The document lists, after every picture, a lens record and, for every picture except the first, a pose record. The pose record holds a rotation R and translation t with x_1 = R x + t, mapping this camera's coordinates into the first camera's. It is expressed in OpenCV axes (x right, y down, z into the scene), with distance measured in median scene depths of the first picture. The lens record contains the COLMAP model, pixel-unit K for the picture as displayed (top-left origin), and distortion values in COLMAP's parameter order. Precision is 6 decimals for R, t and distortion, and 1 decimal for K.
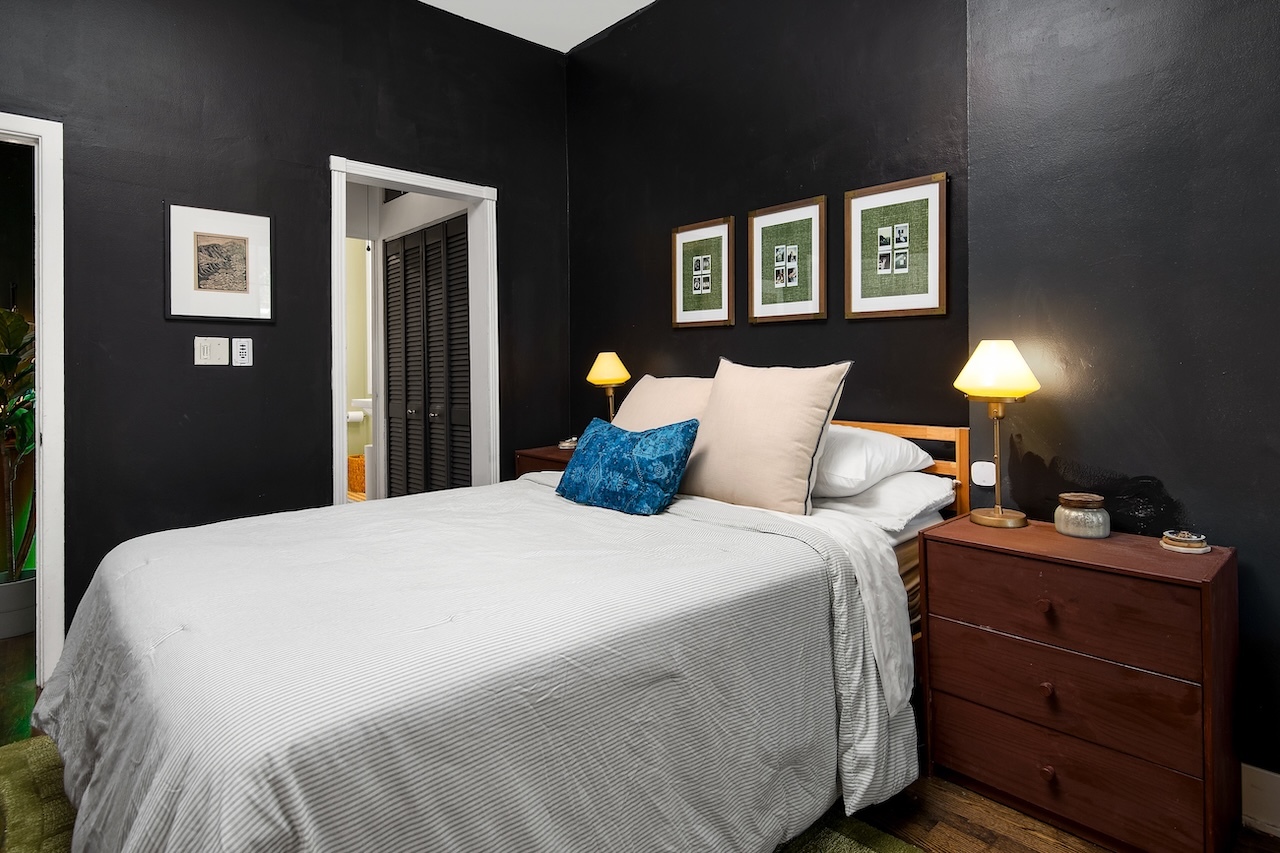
lens RADIAL K [[650.4, 0, 661.2], [0, 650.4, 376.3], [0, 0, 1]] dist [-0.000082, -0.000119]
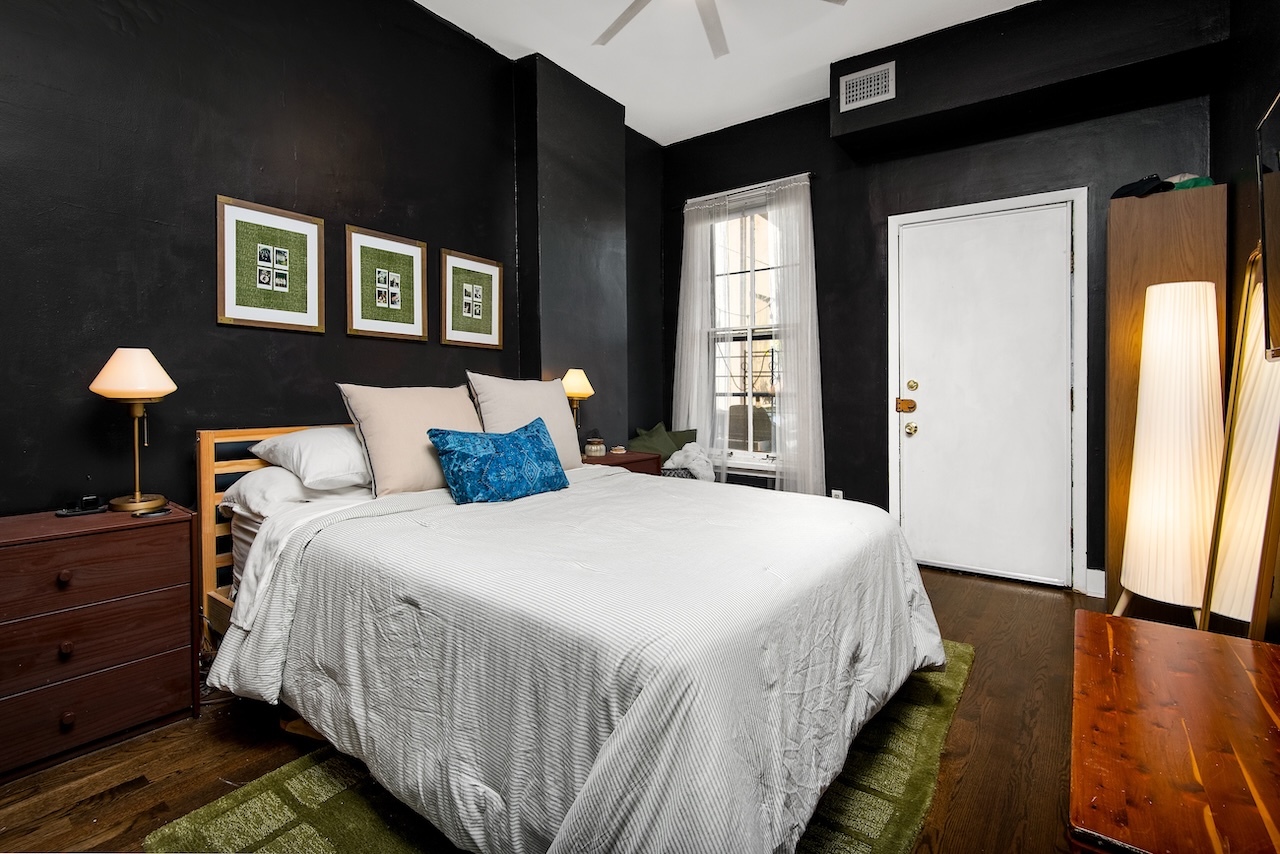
lens RADIAL K [[585.4, 0, 659.7], [0, 585.4, 389.2], [0, 0, 1]] dist [0.001535, -0.000012]
pose [[-0.179231, 0.003434, 0.983801, -0.890946], [0.003740, 0.999989, -0.002809, 0.008280], [-0.983800, 0.003176, -0.179242, 0.719918]]
